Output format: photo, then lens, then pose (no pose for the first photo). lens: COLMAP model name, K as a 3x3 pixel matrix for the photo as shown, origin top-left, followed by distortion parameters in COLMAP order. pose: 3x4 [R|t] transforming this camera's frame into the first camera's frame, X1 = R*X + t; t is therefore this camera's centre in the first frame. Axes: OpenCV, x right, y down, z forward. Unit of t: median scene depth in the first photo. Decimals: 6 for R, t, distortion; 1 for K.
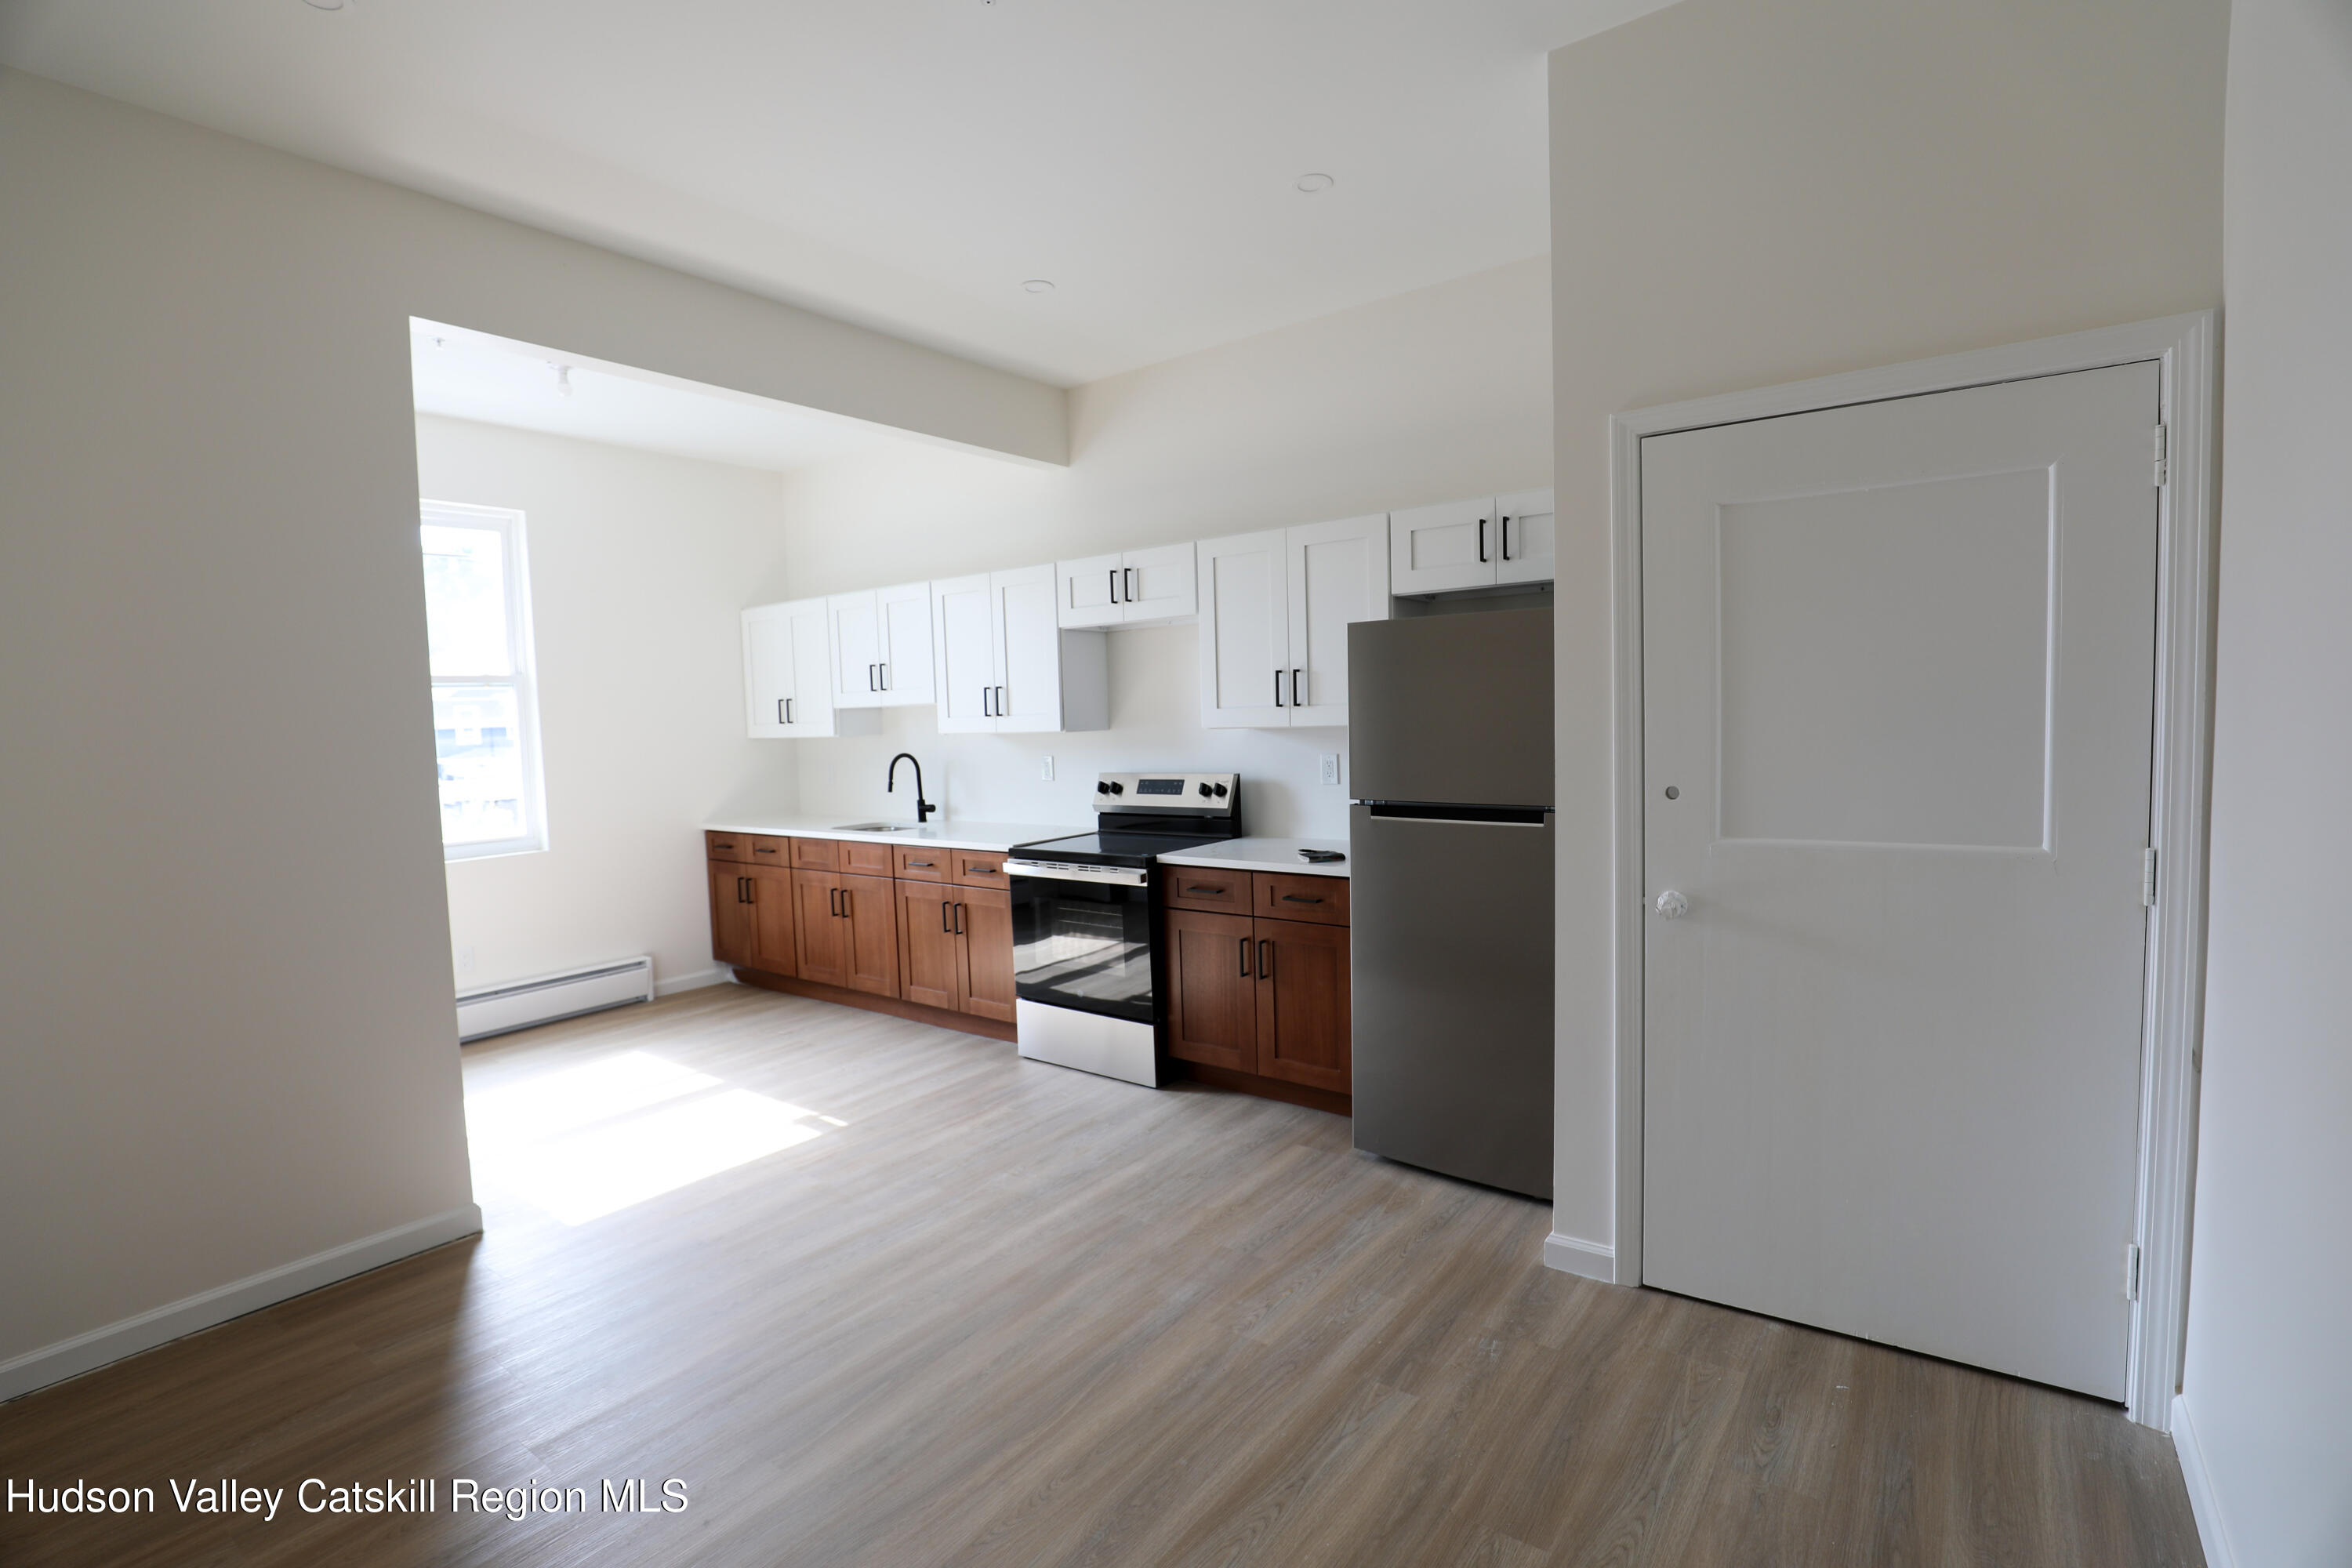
lens RADIAL K [[1079.2, 0, 1167.3], [0, 1079.2, 783.3], [0, 0, 1]] dist [-0.037433, 0.008458]
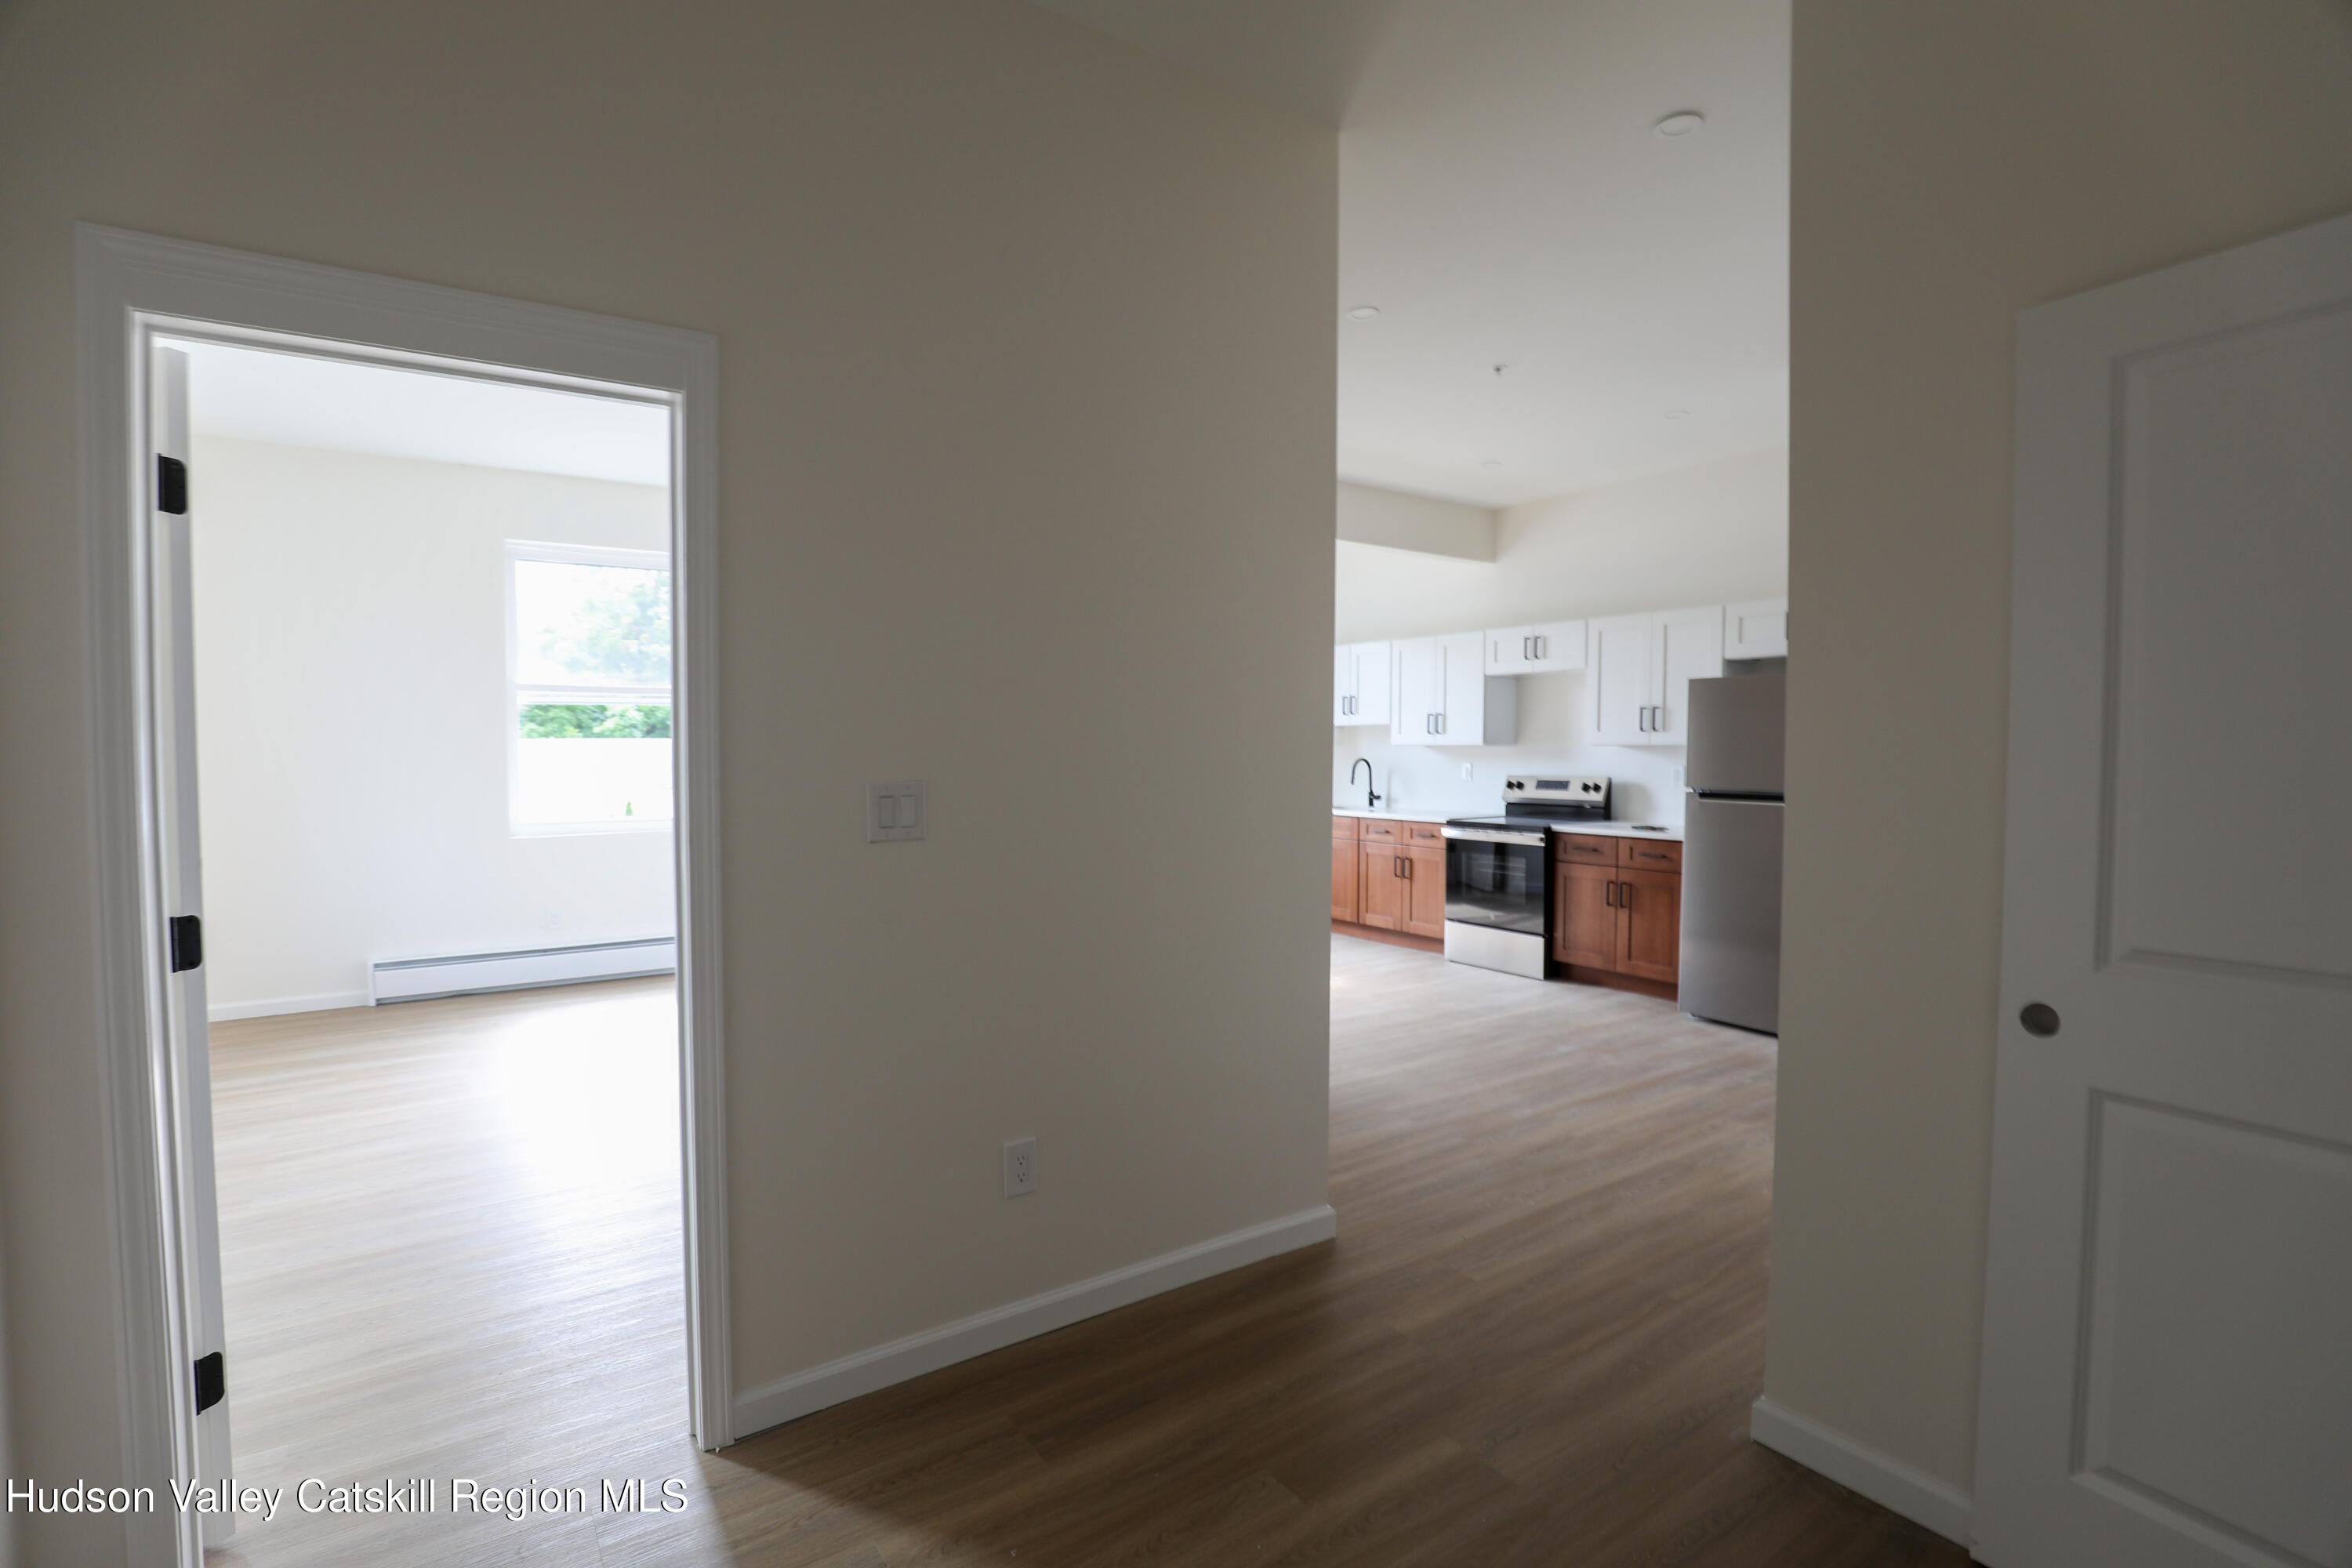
lens RADIAL K [[1079.2, 0, 1167.3], [0, 1079.2, 783.3], [0, 0, 1]] dist [-0.037433, 0.008458]
pose [[0.947835, 0.044530, -0.315636, -0.042058], [-0.052759, 0.998453, -0.017571, 0.054296], [0.314365, 0.033307, 0.948718, -0.539817]]
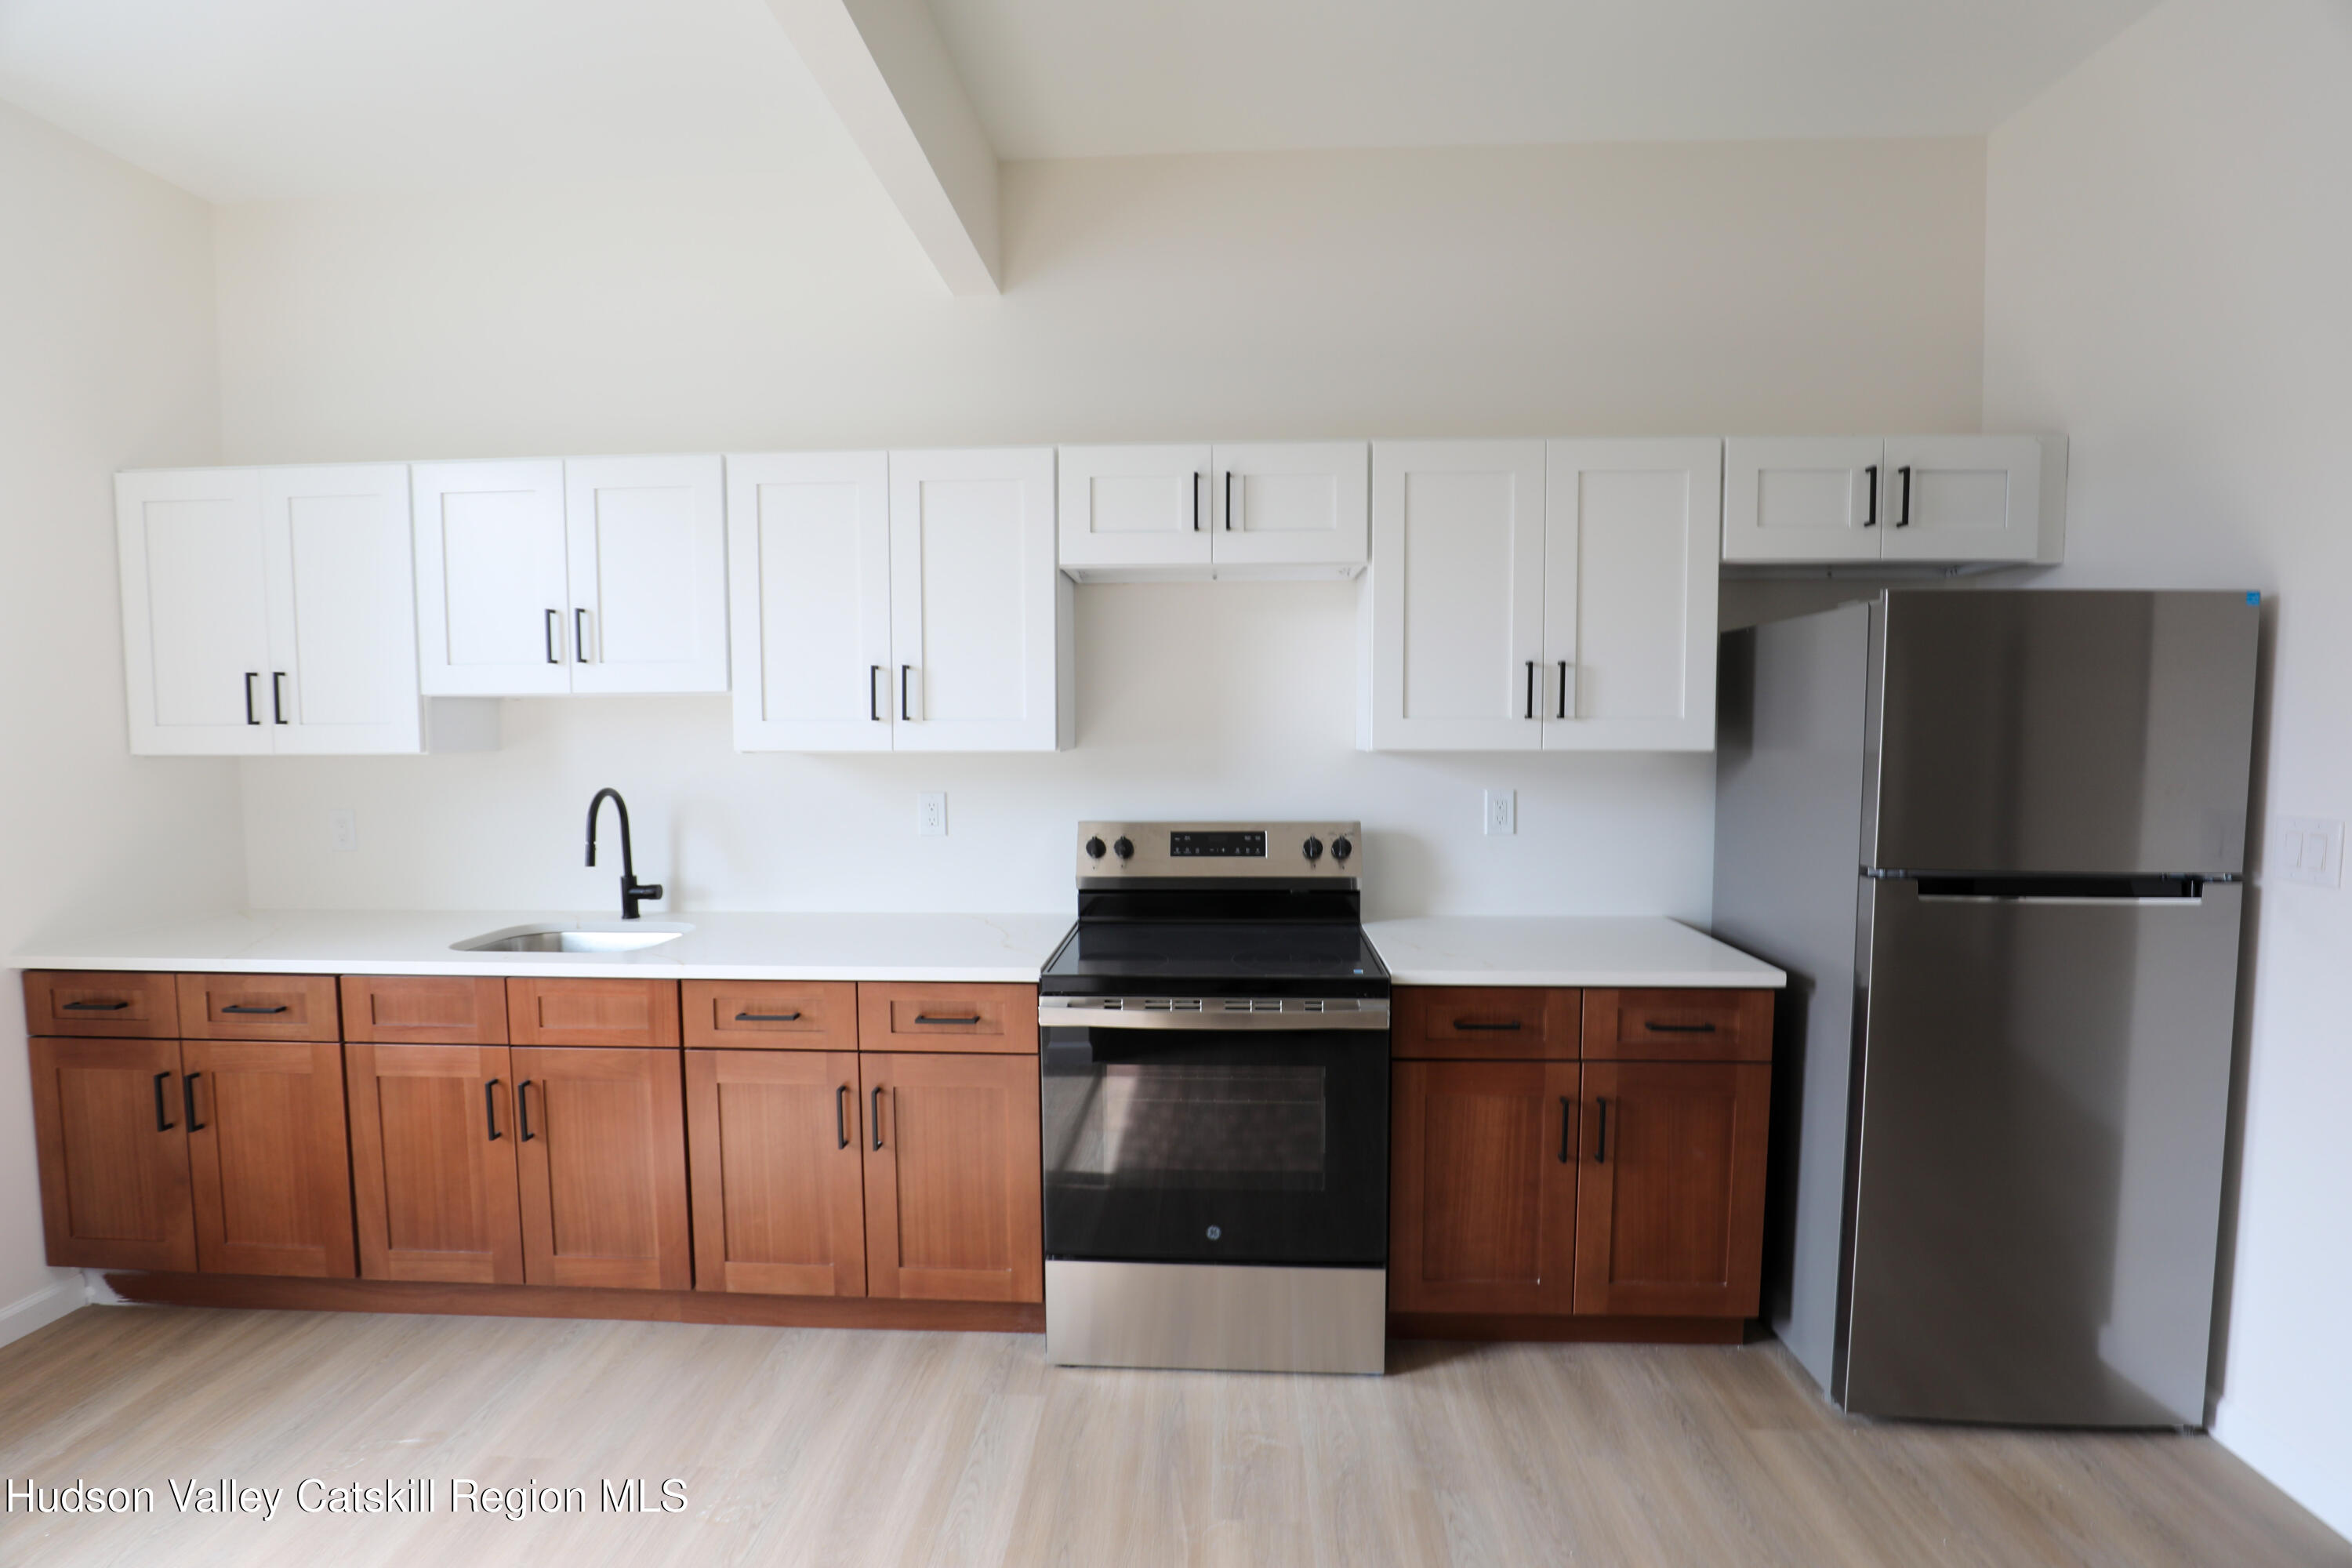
lens RADIAL K [[1079.2, 0, 1167.3], [0, 1079.2, 783.3], [0, 0, 1]] dist [-0.037433, 0.008458]
pose [[0.825995, -0.005856, 0.563647, -0.374453], [0.014566, 0.999834, -0.010957, -0.025024], [-0.563489, 0.017261, 0.825943, 0.517904]]
